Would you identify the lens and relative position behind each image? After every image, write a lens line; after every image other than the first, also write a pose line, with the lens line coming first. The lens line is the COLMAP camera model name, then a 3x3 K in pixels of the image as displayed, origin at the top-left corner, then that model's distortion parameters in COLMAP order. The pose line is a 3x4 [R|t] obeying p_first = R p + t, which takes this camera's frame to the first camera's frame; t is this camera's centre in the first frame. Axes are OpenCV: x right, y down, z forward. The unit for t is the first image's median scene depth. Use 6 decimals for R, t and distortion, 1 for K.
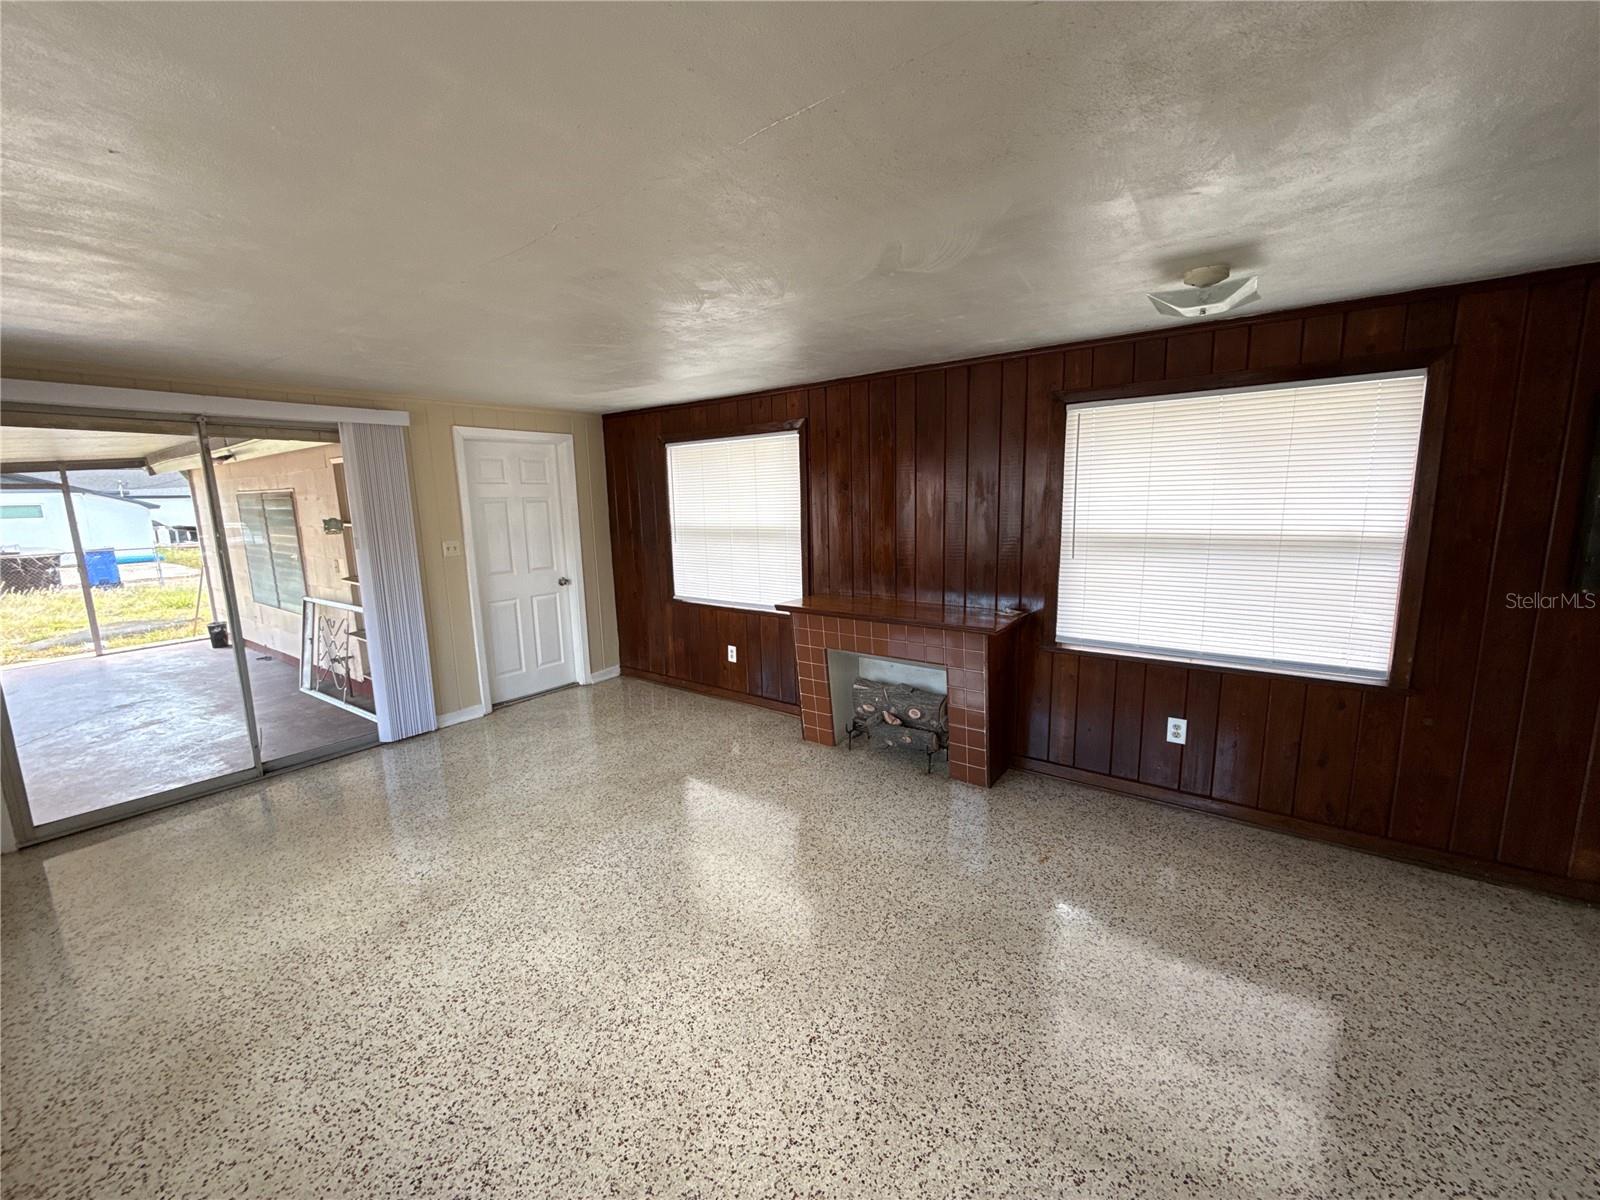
lens RADIAL K [[639.3, 0, 797.4], [0, 639.3, 593.2], [0, 0, 1]] dist [-0.003540, 0.001910]
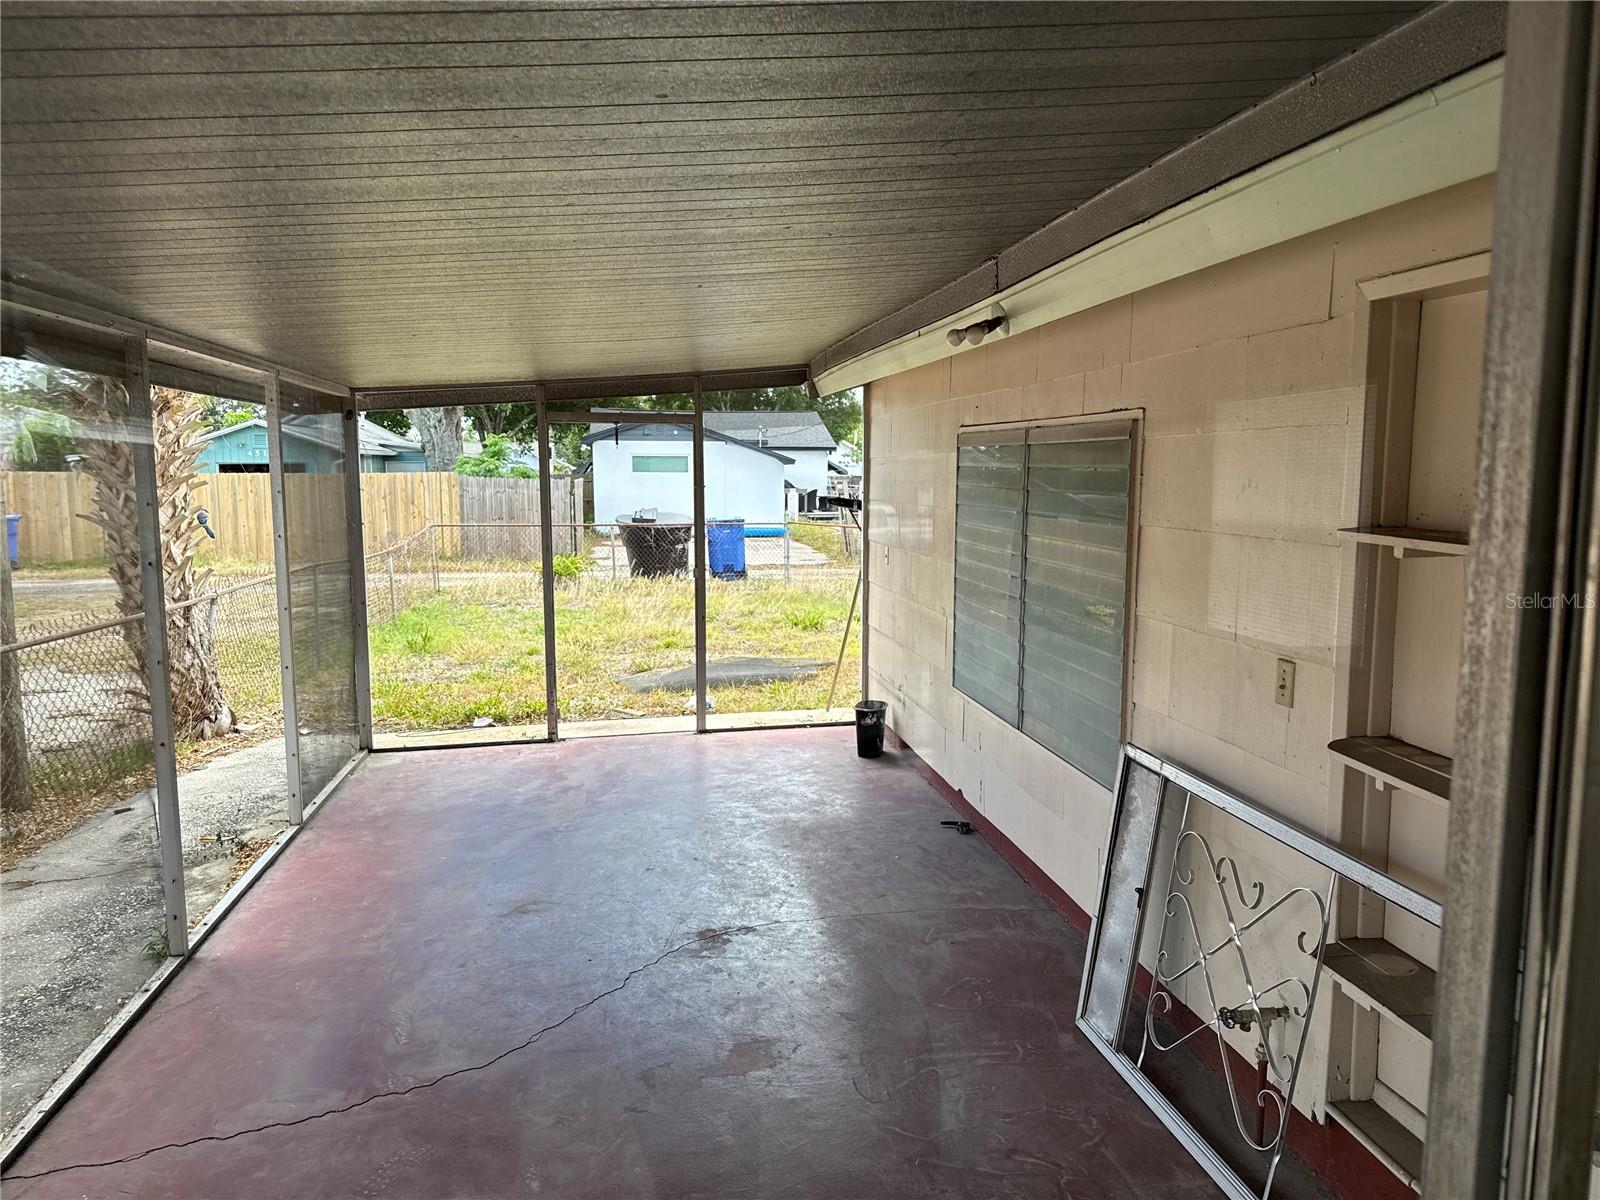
lens RADIAL K [[1122.4, 0, 800.9], [0, 1122.4, 597.1], [0, 0, 1]] dist [0.043579, -0.054617]
pose [[0.716707, 0.107763, -0.688998, -0.250767], [-0.128304, 0.991499, 0.021611, -0.029585], [0.685470, 0.072912, 0.724441, 0.232293]]
